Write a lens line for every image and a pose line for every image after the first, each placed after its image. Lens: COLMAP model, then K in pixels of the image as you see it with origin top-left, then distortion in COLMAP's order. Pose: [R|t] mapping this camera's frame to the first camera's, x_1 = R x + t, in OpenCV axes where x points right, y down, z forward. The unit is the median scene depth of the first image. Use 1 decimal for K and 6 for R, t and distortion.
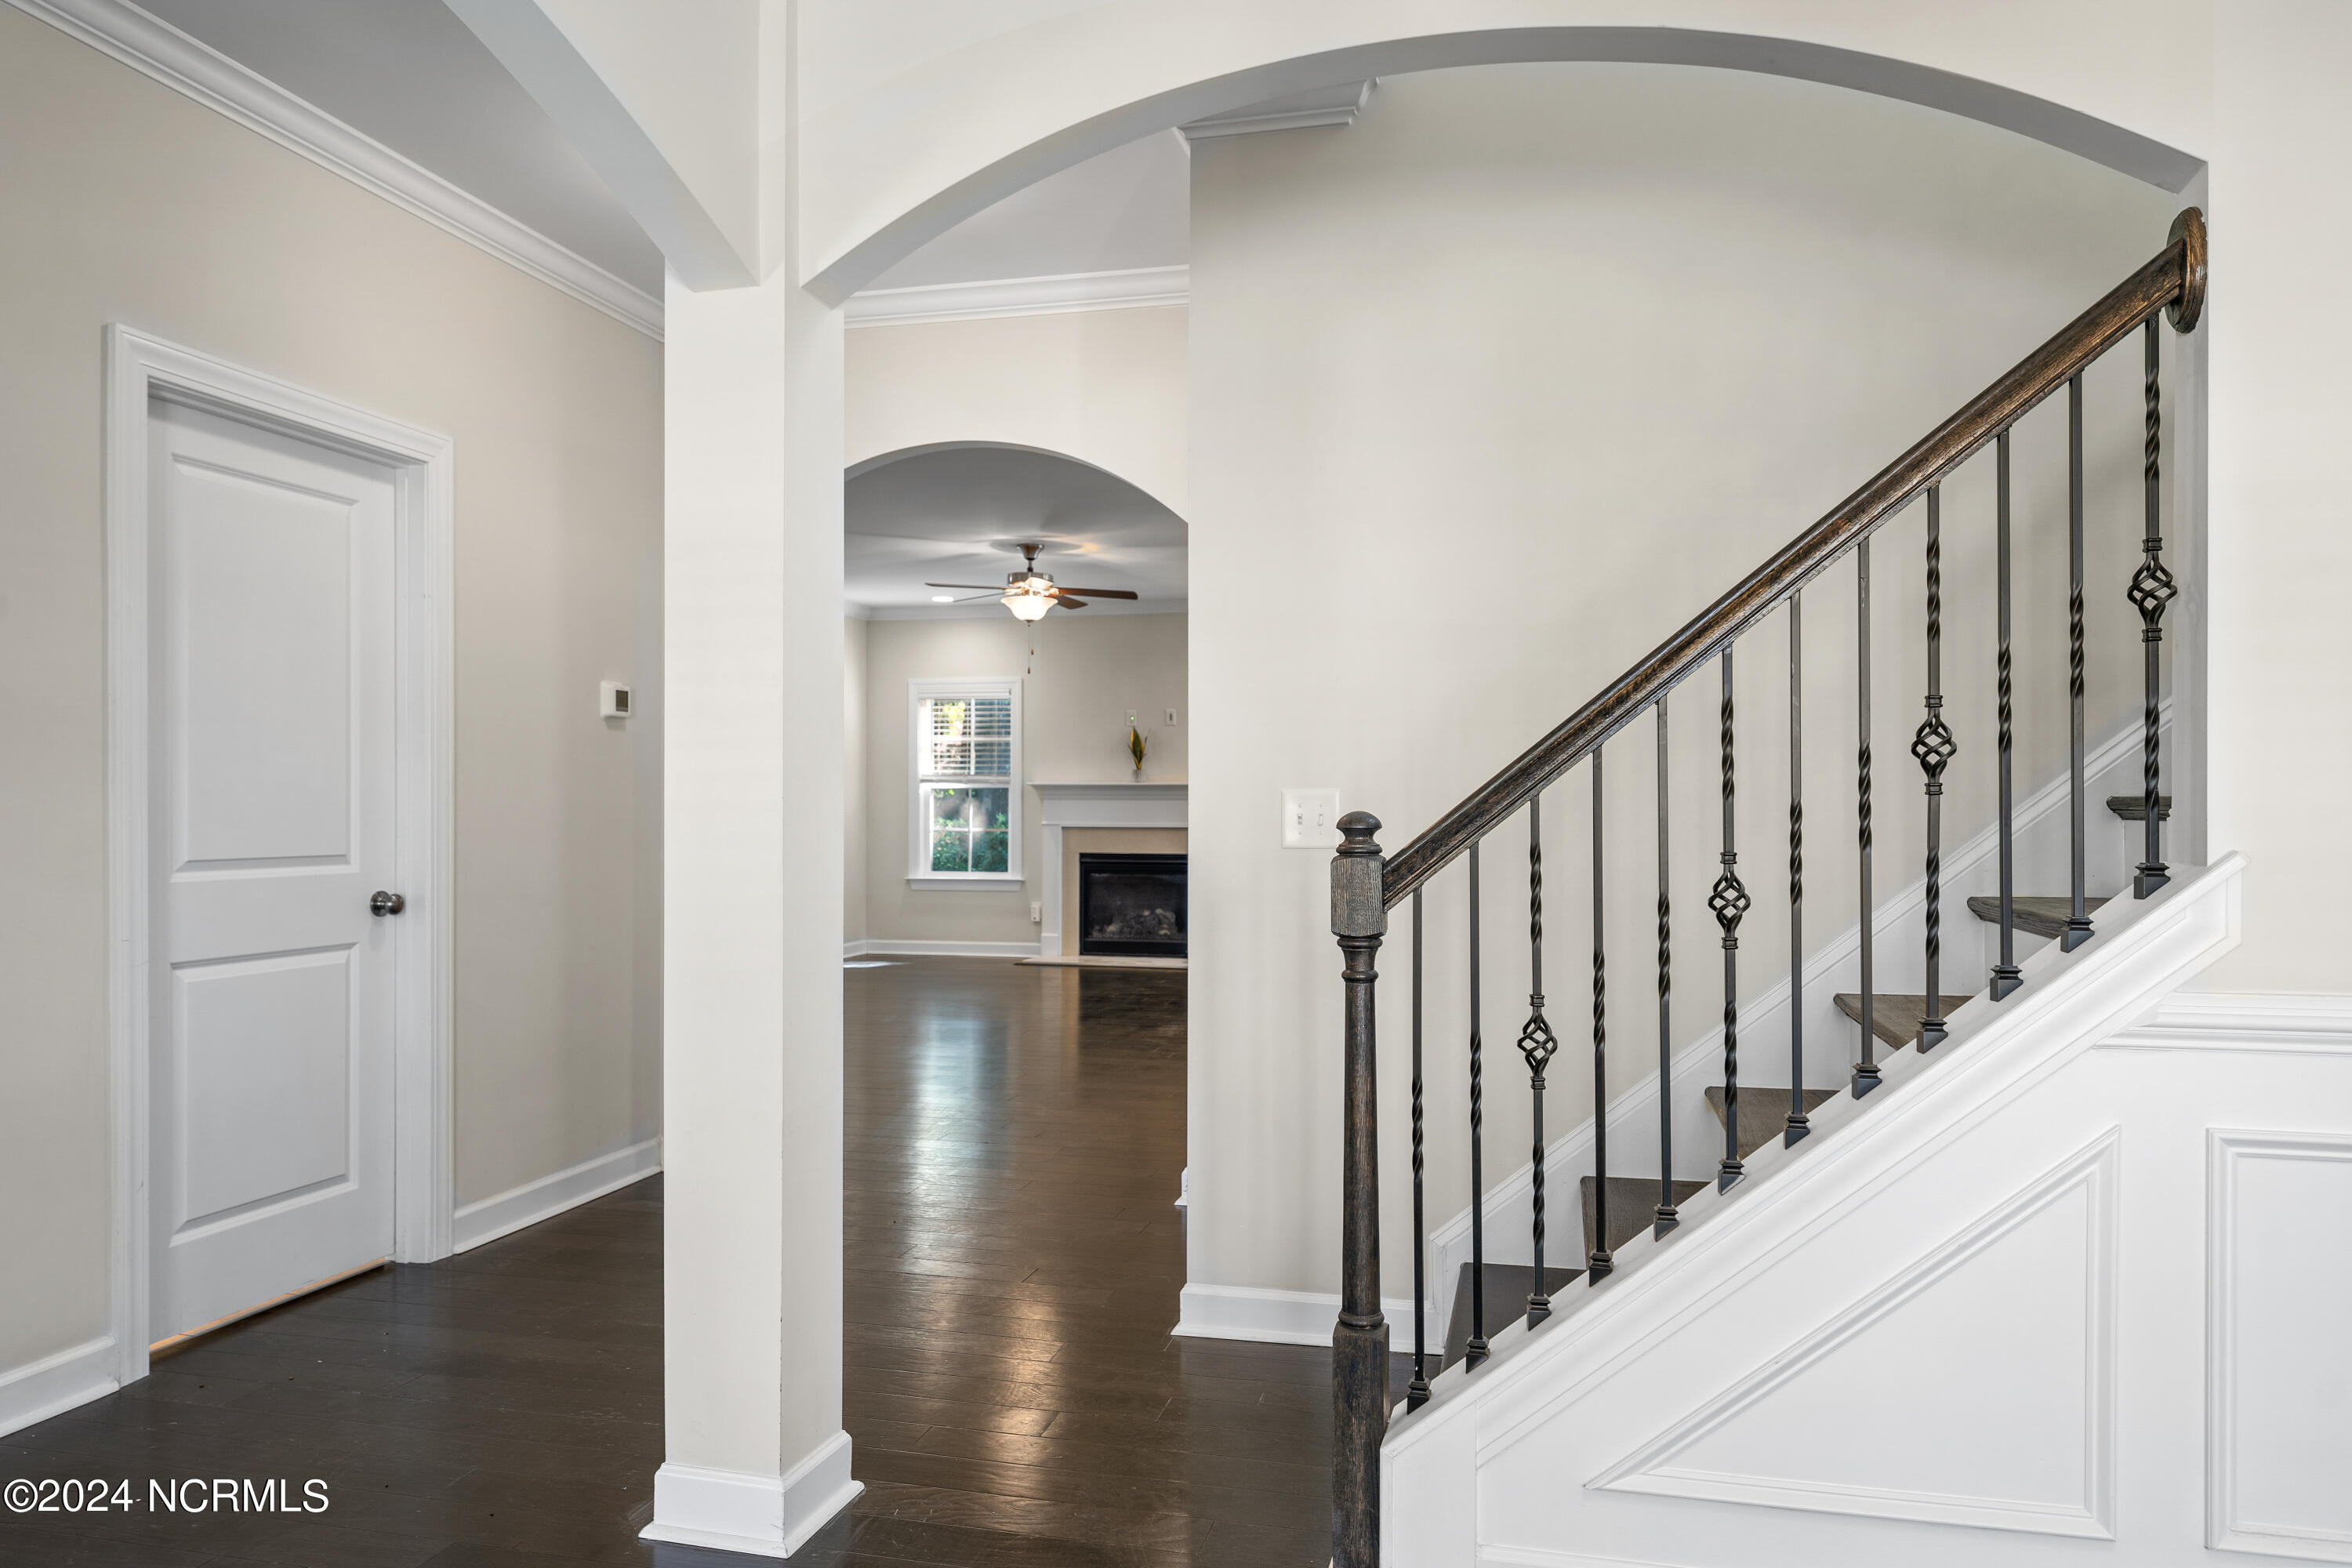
lens RADIAL K [[1550.7, 0, 1176.0], [0, 1550.7, 784.0], [0, 0, 1]] dist [0.001876, 0.000157]
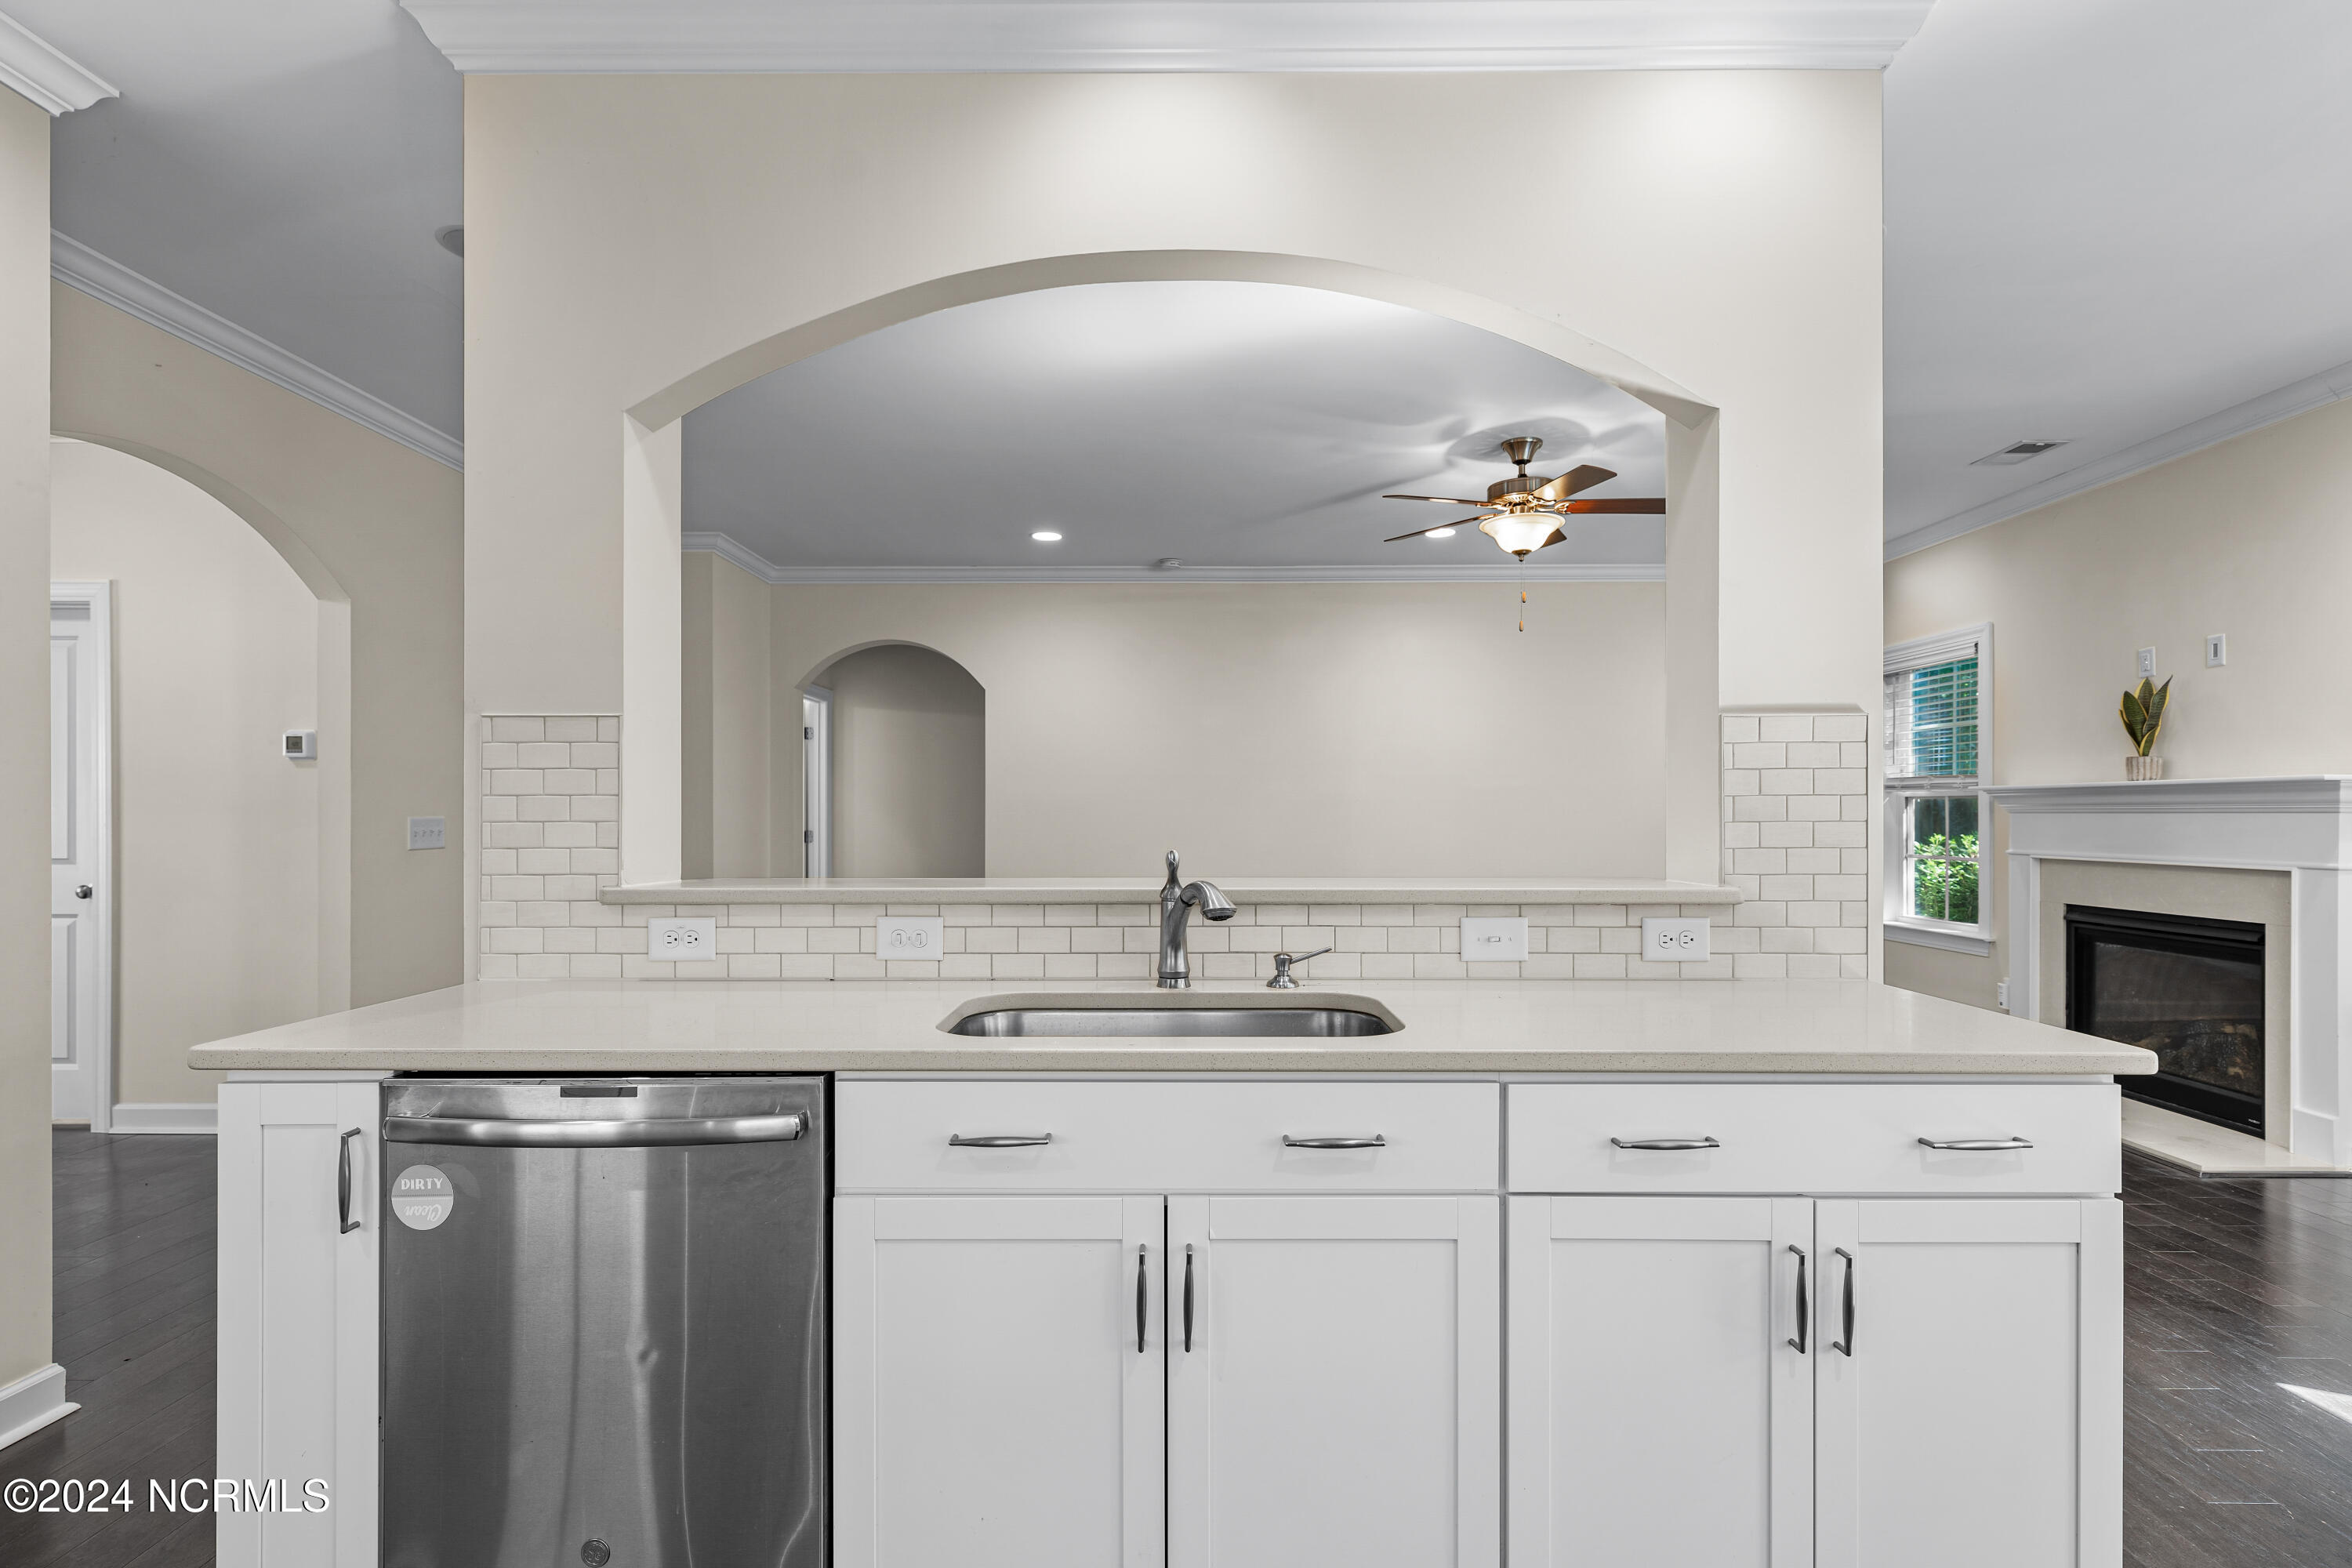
lens RADIAL K [[1126.1, 0, 1176.0], [0, 1126.1, 784.0], [0, 0, 1]] dist [-0.001789, -0.000143]
pose [[0.236015, -0.032916, -0.971192, 0.269109], [0.016187, 0.999421, -0.029939, 0.006736], [0.971615, -0.008654, 0.236411, 0.573437]]
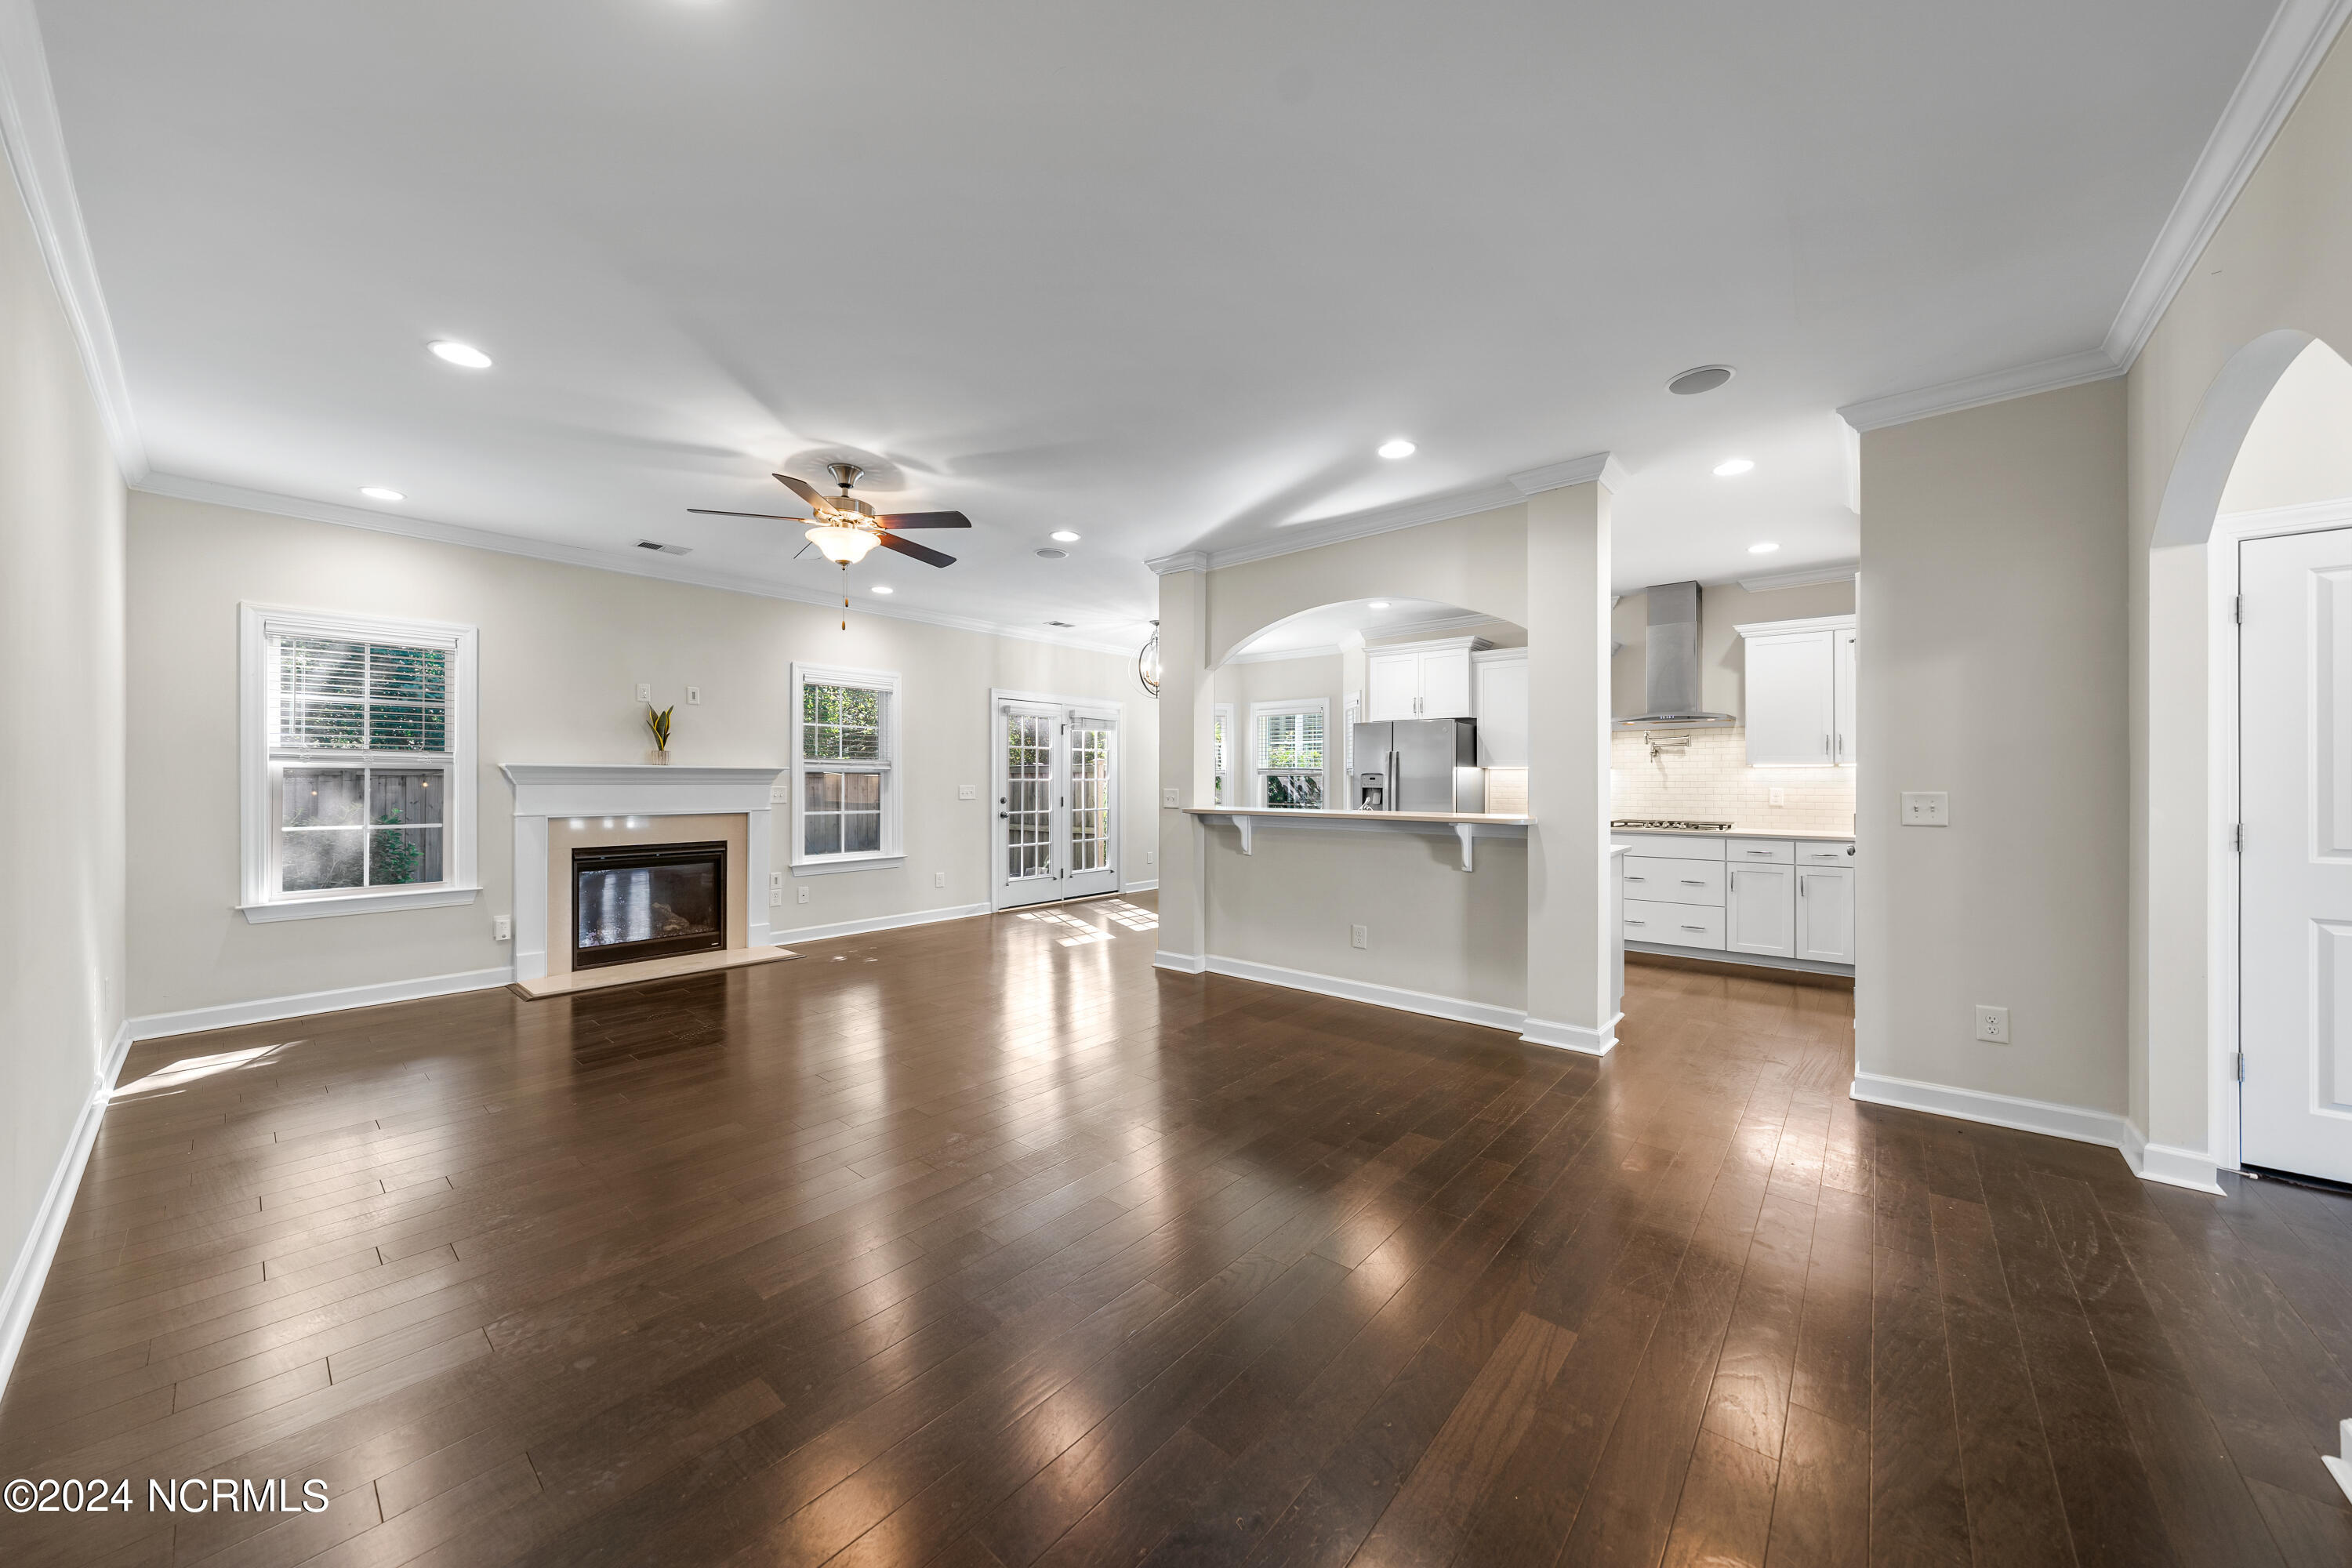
lens RADIAL K [[830.5, 0, 1142.6], [0, 830.5, 778.3], [0, 0, 1]] dist [0.000783, 0.000022]
pose [[0.470778, -0.001227, 0.882251, -0.309666], [-0.009523, 0.999934, 0.006472, 0.001047], [-0.882200, -0.011448, 0.470735, 0.517423]]
